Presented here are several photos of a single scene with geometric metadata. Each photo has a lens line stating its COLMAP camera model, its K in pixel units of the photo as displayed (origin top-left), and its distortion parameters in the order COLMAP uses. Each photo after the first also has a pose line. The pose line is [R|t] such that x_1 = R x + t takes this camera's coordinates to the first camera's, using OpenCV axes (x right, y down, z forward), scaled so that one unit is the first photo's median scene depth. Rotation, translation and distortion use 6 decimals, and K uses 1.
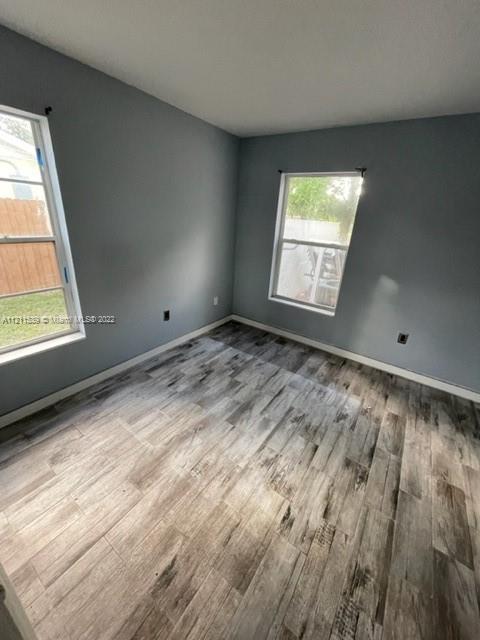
lens RADIAL K [[257.1, 0, 241.7], [0, 257.1, 315.3], [0, 0, 1]] dist [-0.001367, 0.000121]
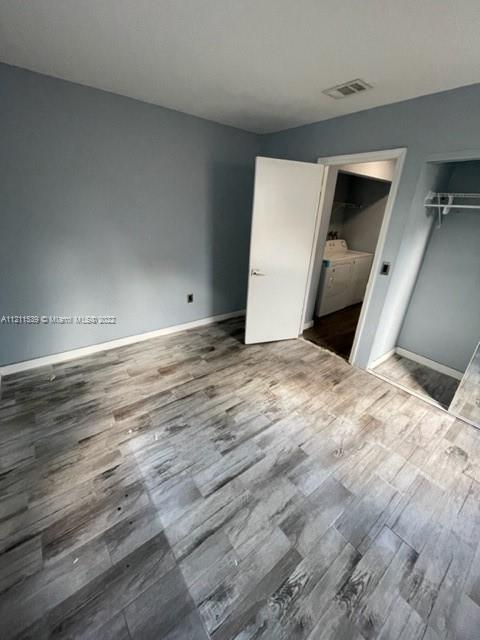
lens RADIAL K [[257.1, 0, 241.7], [0, 257.1, 315.3], [0, 0, 1]] dist [-0.001367, 0.000121]
pose [[-0.948883, -0.220797, 0.225542, 0.063225], [0.001694, 0.711012, 0.703178, -0.553613], [-0.315622, 0.667616, -0.674293, 1.367920]]
